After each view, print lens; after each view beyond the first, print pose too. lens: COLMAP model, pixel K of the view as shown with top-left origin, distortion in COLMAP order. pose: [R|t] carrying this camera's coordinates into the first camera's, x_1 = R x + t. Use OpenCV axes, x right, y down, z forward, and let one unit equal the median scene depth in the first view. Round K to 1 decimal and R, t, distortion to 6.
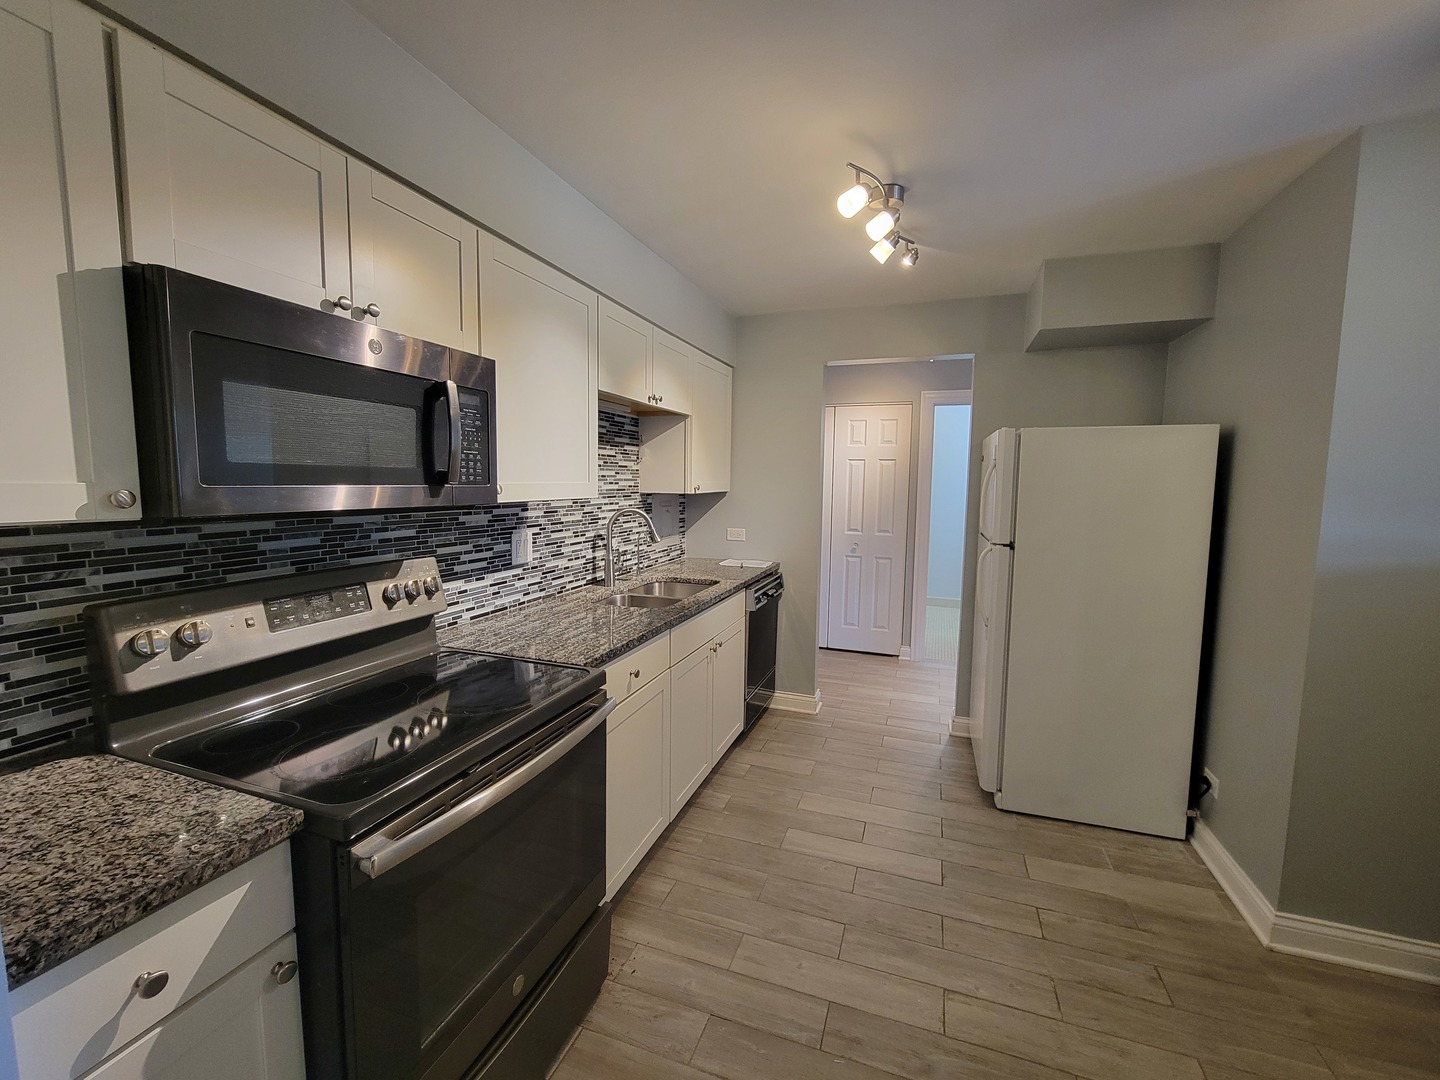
lens RADIAL K [[590.2, 0, 723.7], [0, 590.2, 537.2], [0, 0, 1]] dist [-0.000852, -0.000170]
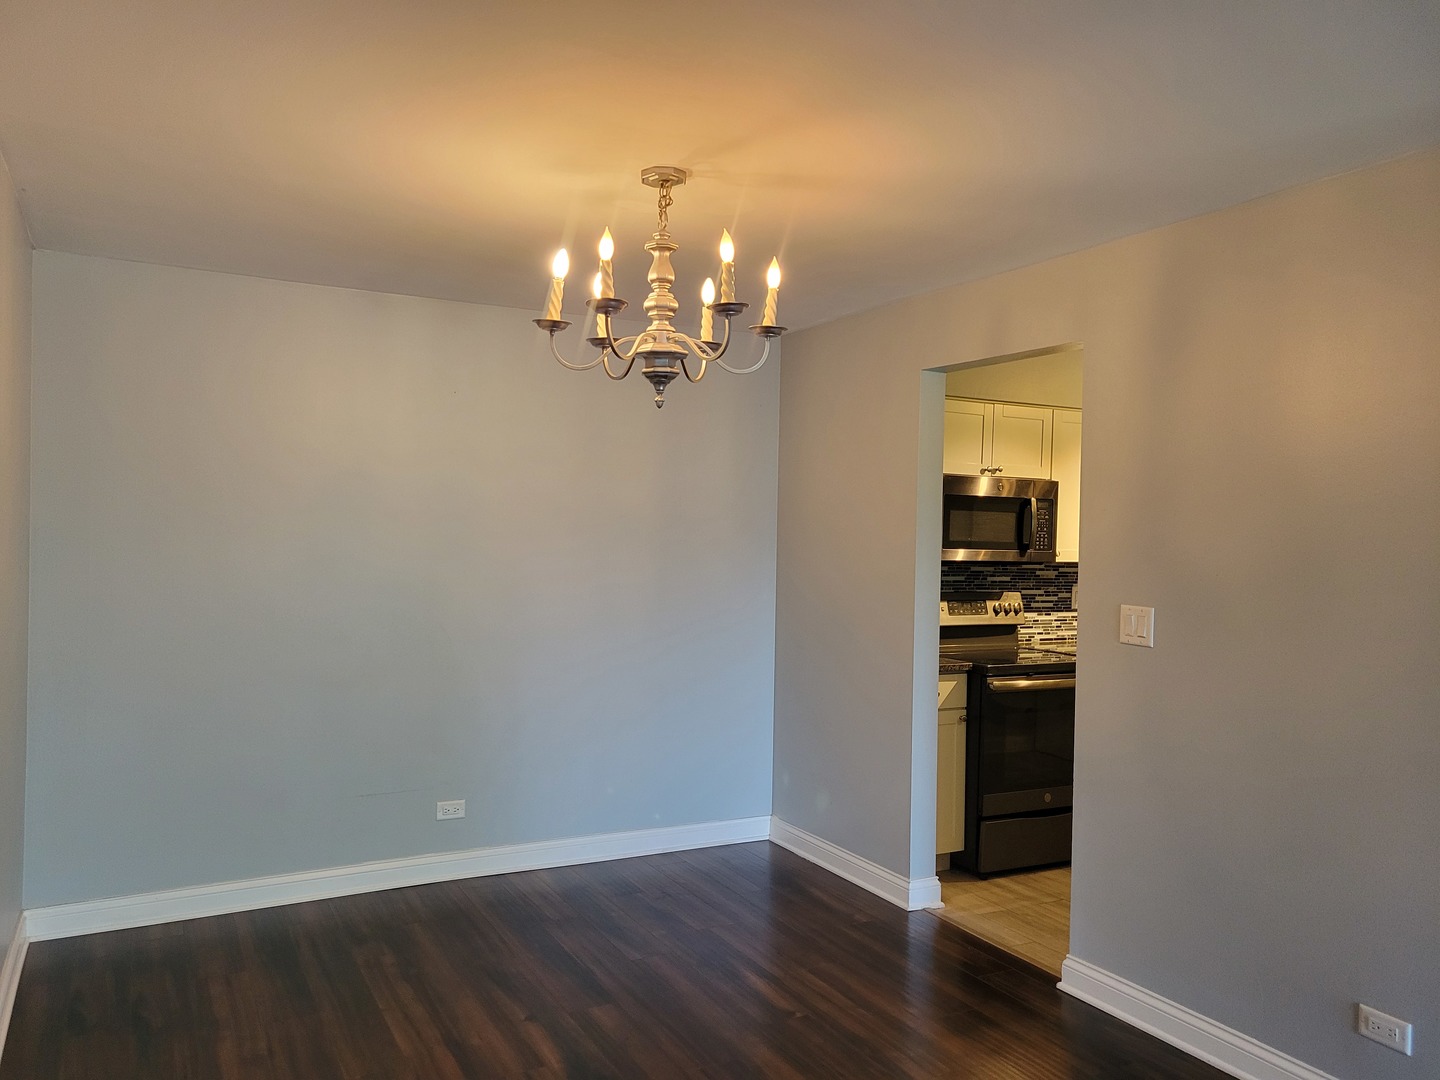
lens RADIAL K [[1074.6, 0, 689.6], [0, 1074.6, 535.7], [0, 0, 1]] dist [0.007933, 0.001929]
pose [[0.728335, 0.006130, -0.685194, 0.773384], [-0.078817, 0.994073, -0.074885, 0.146106], [0.680673, 0.108546, 0.724501, -1.574295]]
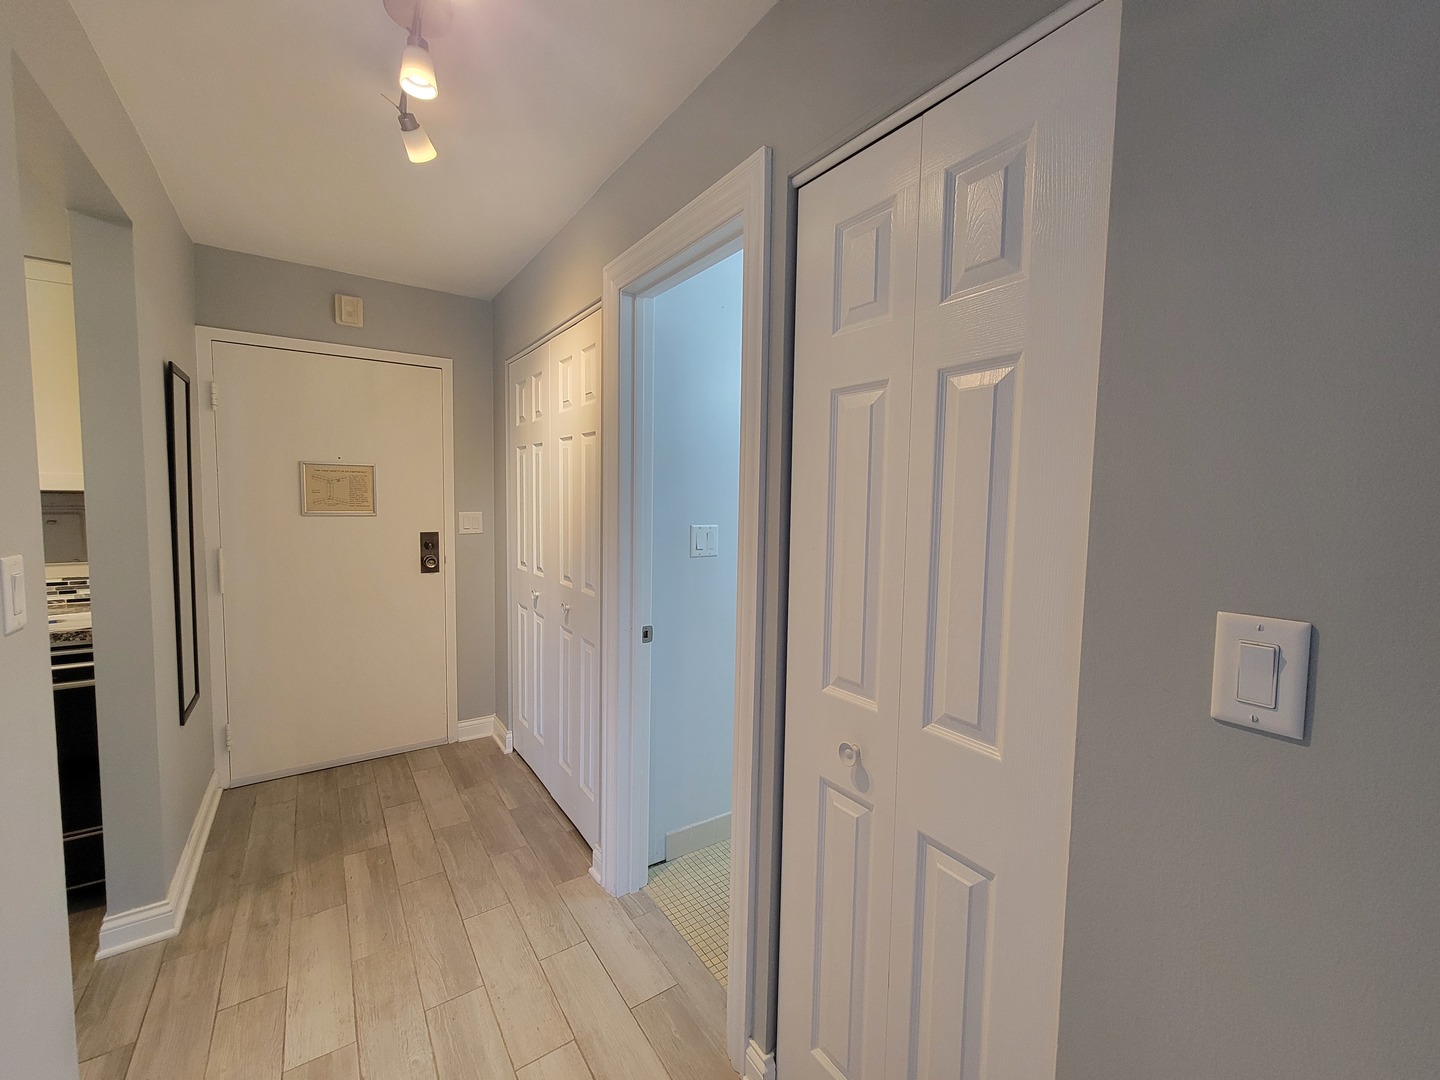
lens RADIAL K [[590.2, 0, 723.7], [0, 590.2, 537.2], [0, 0, 1]] dist [-0.000852, -0.000170]
pose [[0.812325, 0.043239, -0.581599, 1.382649], [-0.063783, 0.997853, -0.014901, -0.104240], [0.579706, 0.049200, 0.813339, 1.492175]]
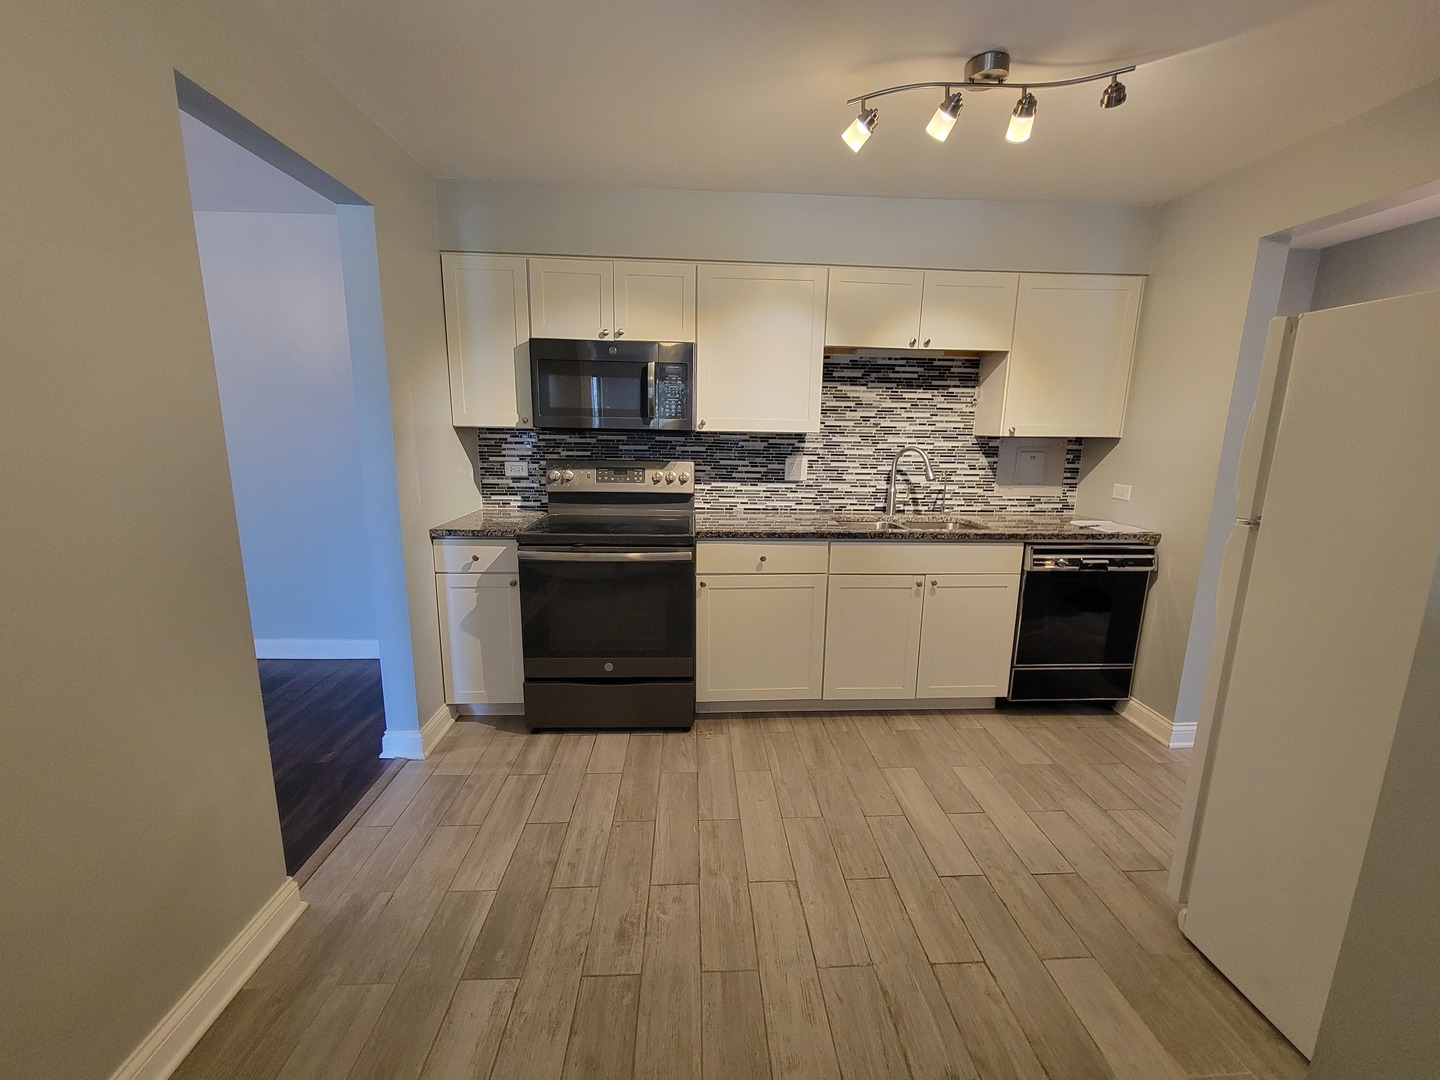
lens RADIAL K [[590.2, 0, 723.7], [0, 590.2, 537.2], [0, 0, 1]] dist [-0.000852, -0.000170]
pose [[0.386953, 0.169964, -0.906300, 0.946980], [-0.102947, 0.984684, 0.140710, -0.002548], [0.916335, 0.038853, 0.398524, 0.325954]]
